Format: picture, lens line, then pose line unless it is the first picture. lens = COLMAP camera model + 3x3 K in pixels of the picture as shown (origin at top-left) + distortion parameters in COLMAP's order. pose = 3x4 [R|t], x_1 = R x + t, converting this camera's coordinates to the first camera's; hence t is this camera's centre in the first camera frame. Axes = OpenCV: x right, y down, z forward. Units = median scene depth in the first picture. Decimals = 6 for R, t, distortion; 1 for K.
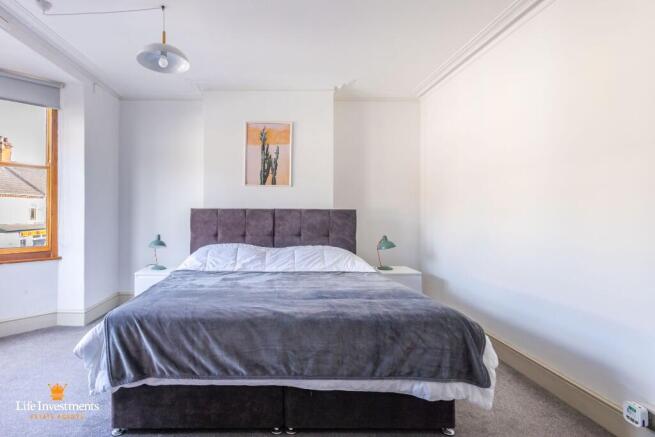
lens RADIAL K [[302.1, 0, 326.7], [0, 302.1, 215.8], [0, 0, 1]] dist [0.010749, -0.000157]
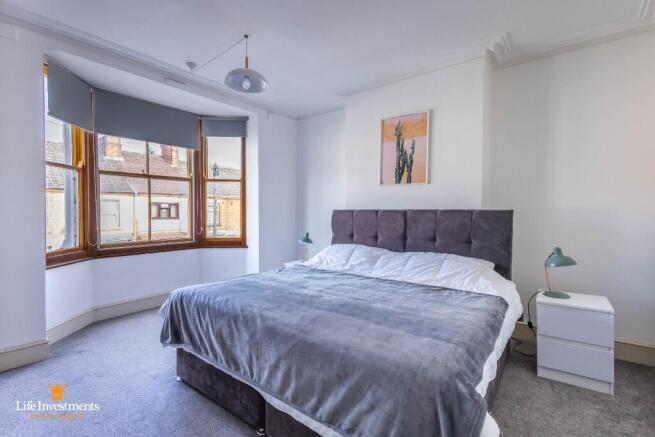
lens RADIAL K [[308.8, 0, 328.7], [0, 308.8, 224.3], [0, 0, 1]] dist [0.013174, -0.002605]
pose [[0.784171, 0.022952, -0.620120, 0.221357], [-0.008716, 0.999625, 0.025976, -0.000791], [0.620484, -0.014965, 0.784076, 0.123207]]
